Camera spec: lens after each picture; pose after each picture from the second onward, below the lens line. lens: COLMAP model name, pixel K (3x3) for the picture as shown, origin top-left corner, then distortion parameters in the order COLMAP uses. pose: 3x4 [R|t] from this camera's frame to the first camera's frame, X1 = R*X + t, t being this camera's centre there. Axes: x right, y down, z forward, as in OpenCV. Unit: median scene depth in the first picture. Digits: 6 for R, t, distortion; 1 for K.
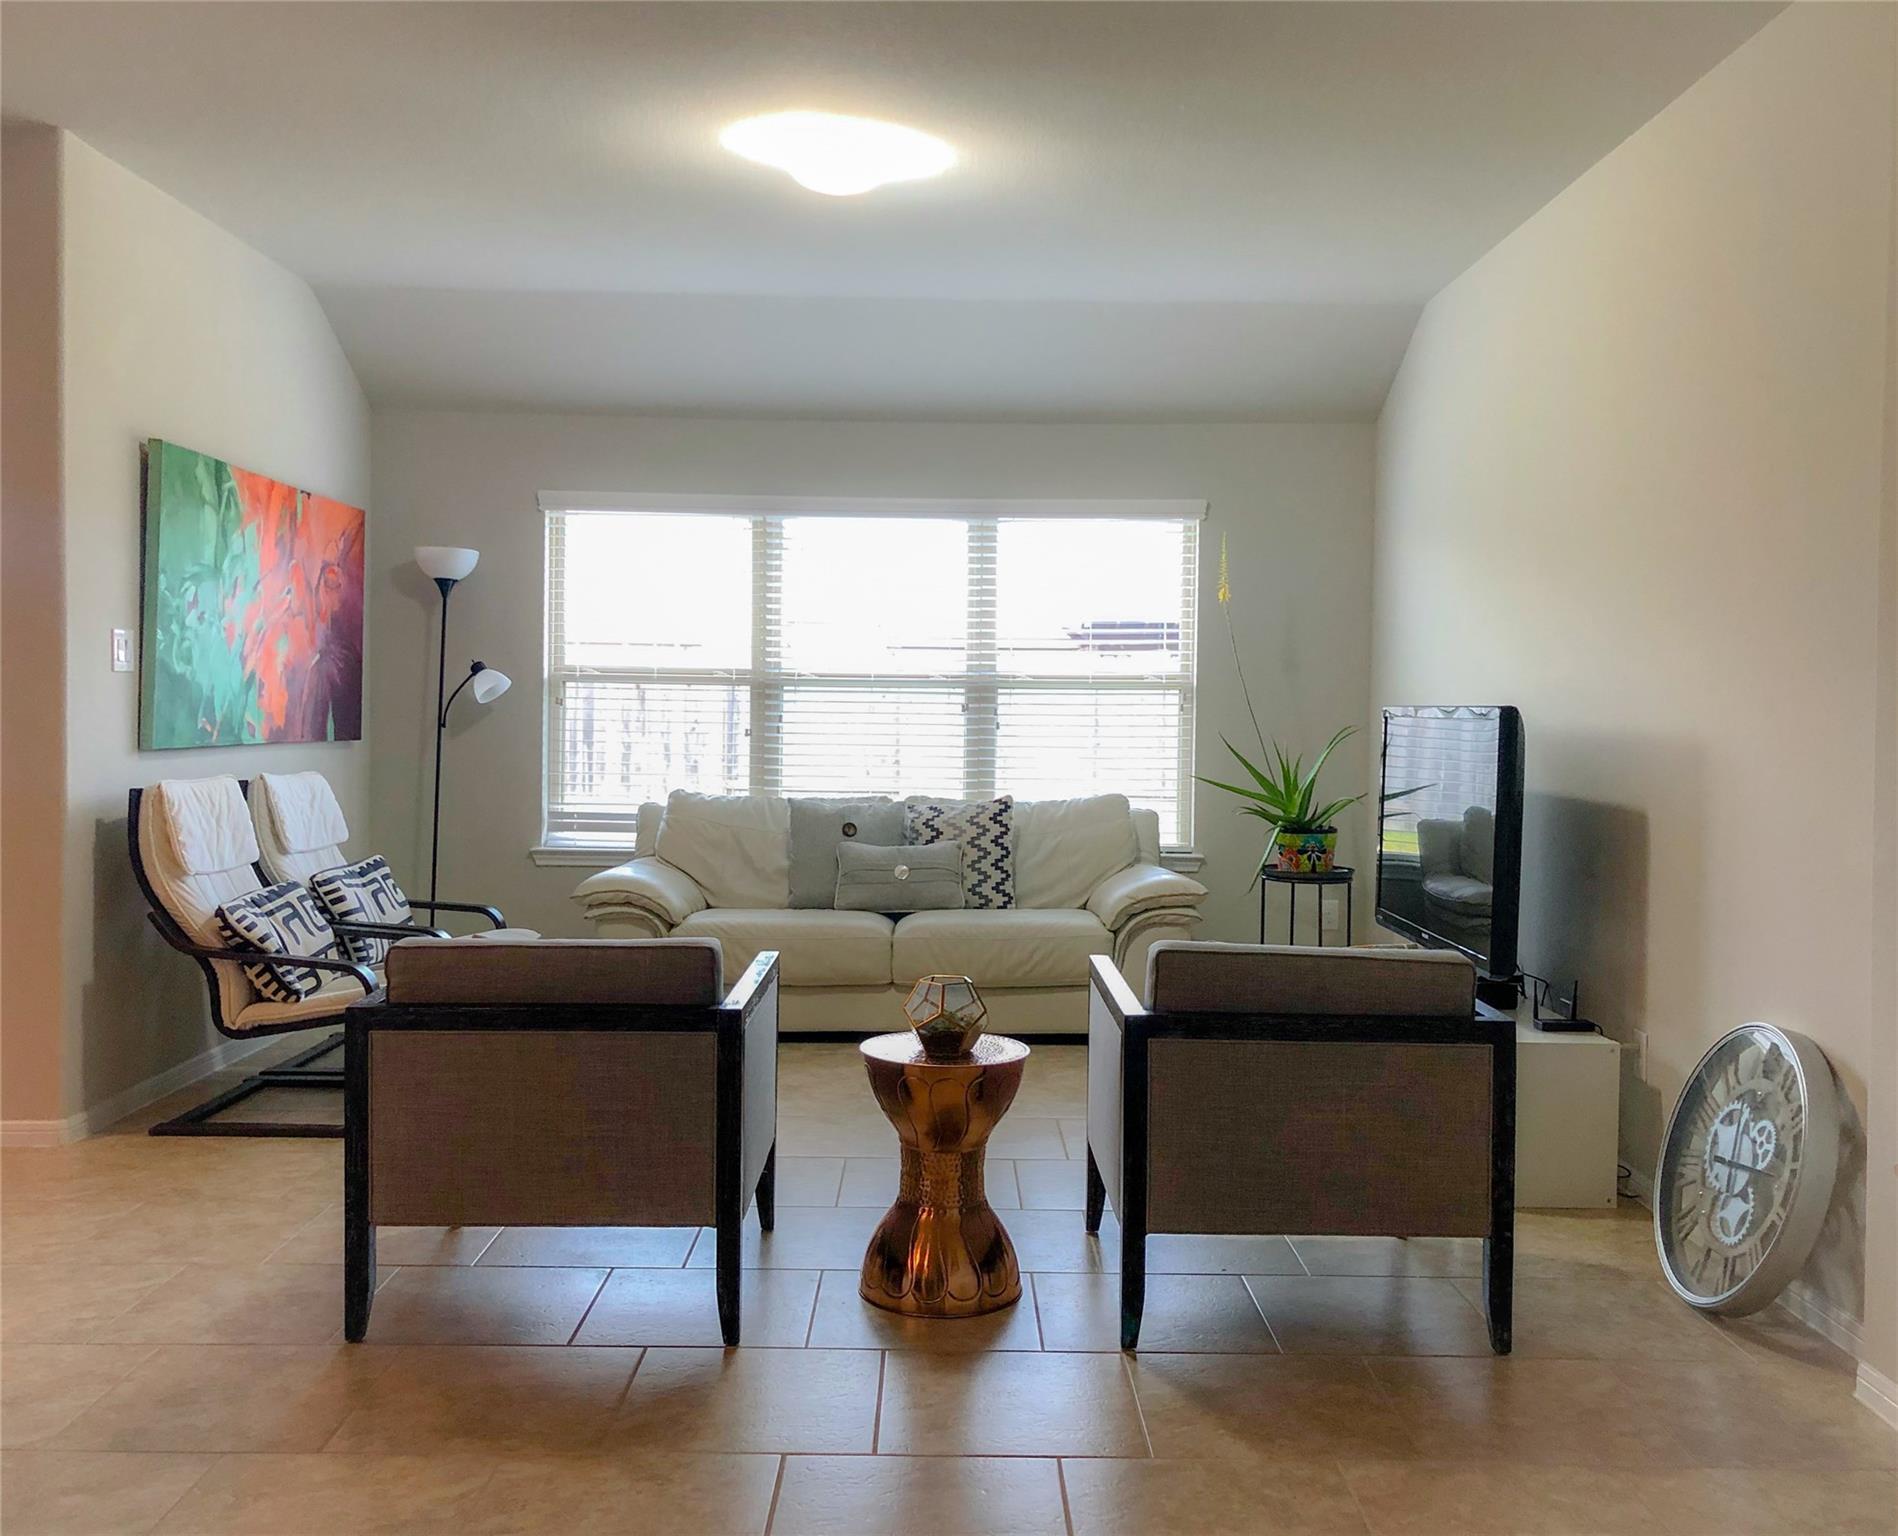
lens RADIAL K [[1735.5, 0, 951.7], [0, 1735.5, 811.0], [0, 0, 1]] dist [0.014970, -0.004397]
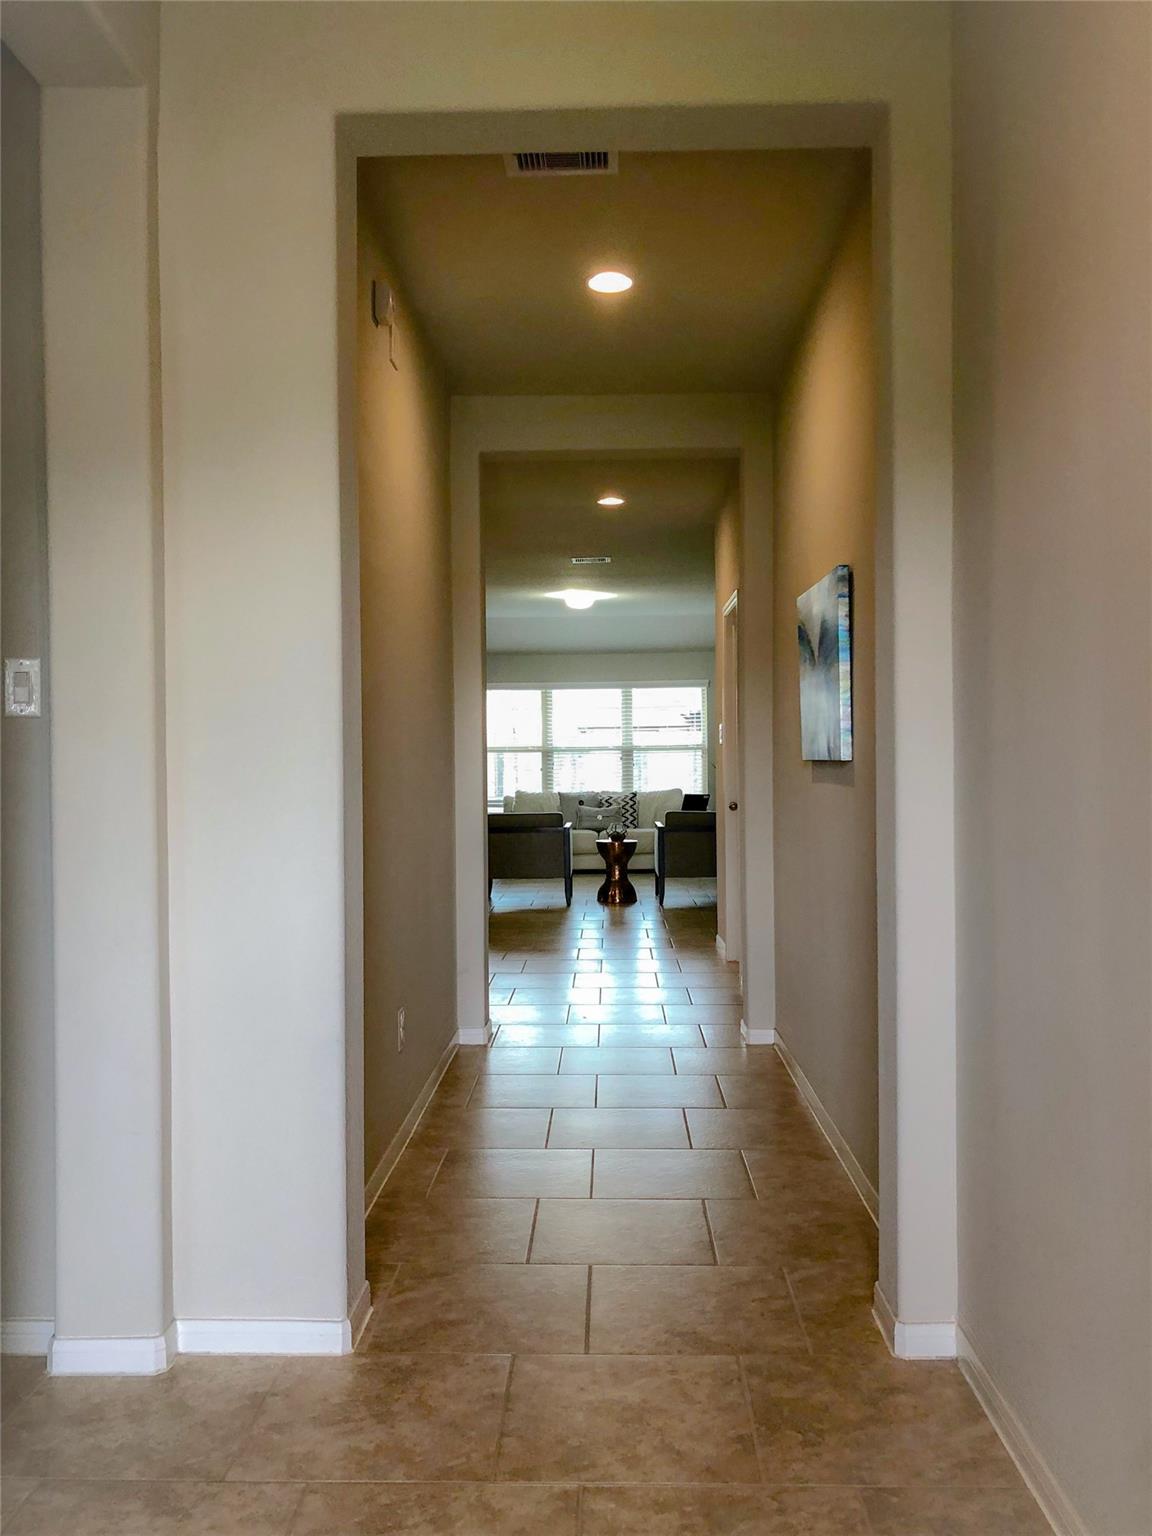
lens RADIAL K [[1274.4, 0, 576.0], [0, 1274.4, 768.0], [0, 0, 1]] dist [0.011510, 0.011822]
pose [[0.998693, -0.019673, -0.047176, 0.033275], [0.018097, 0.999271, -0.033602, 0.021635], [0.047803, 0.032704, 0.998321, -1.048562]]
